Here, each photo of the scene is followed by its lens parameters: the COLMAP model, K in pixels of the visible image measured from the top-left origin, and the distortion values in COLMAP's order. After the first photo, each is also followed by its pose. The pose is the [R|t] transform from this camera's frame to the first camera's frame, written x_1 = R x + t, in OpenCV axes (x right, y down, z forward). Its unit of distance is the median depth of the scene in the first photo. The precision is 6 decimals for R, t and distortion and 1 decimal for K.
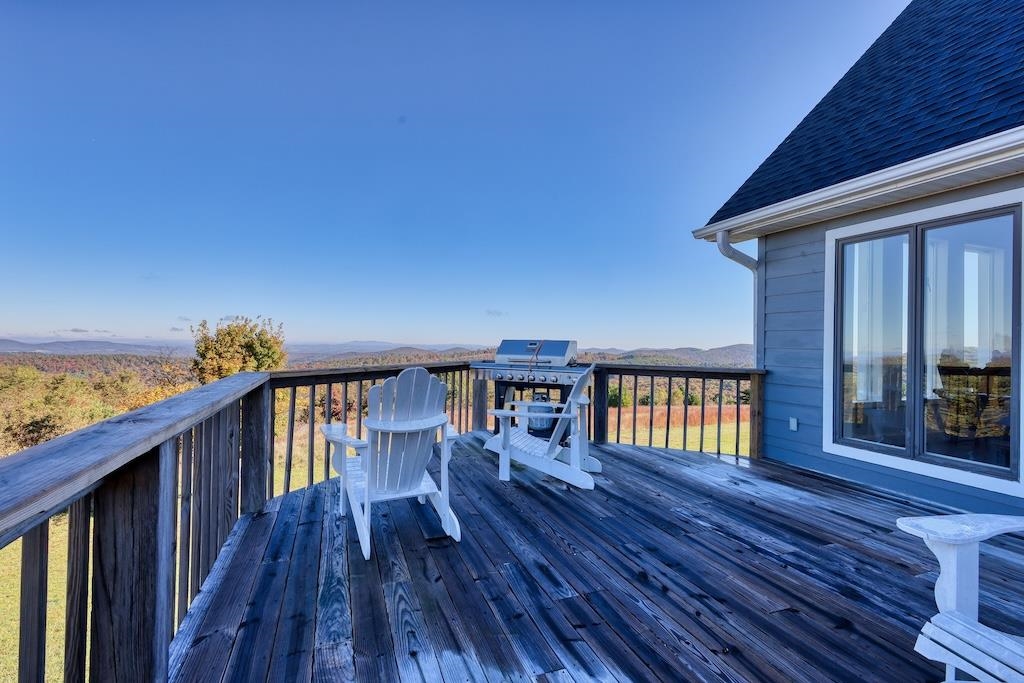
lens RADIAL K [[470.6, 0, 507.7], [0, 470.6, 341.4], [0, 0, 1]] dist [0.006283, -0.001684]
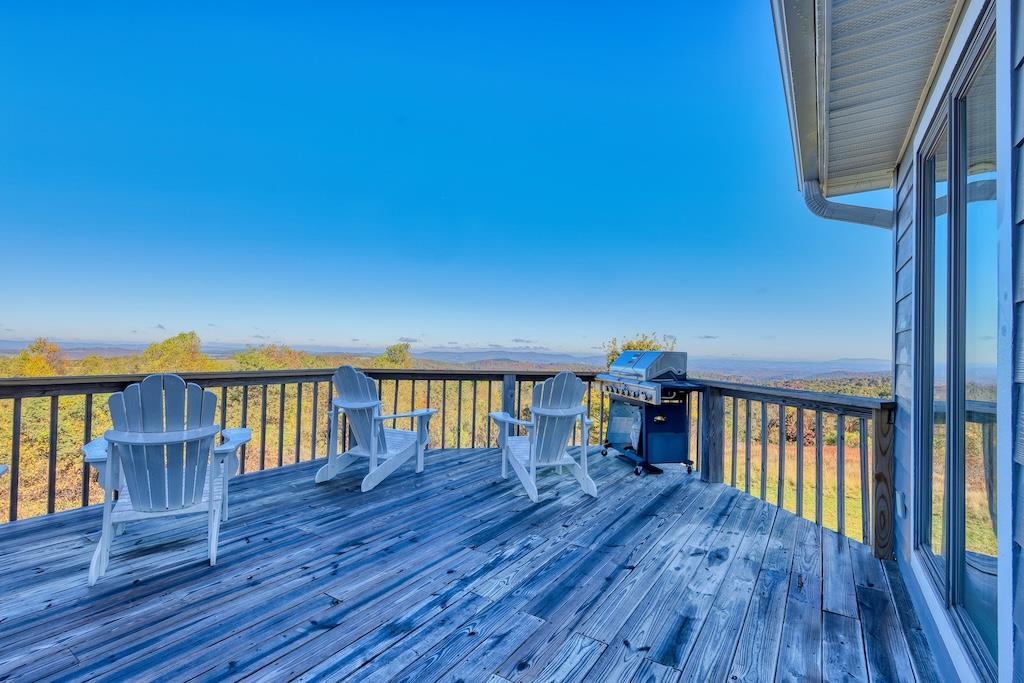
lens RADIAL K [[470.6, 0, 507.6], [0, 470.6, 341.4], [0, 0, 1]] dist [0.006283, -0.001684]
pose [[0.592125, -0.015582, -0.805695, 1.290621], [-0.011974, 0.999533, -0.028131, 0.016434], [0.805757, 0.026304, 0.591662, 0.521900]]
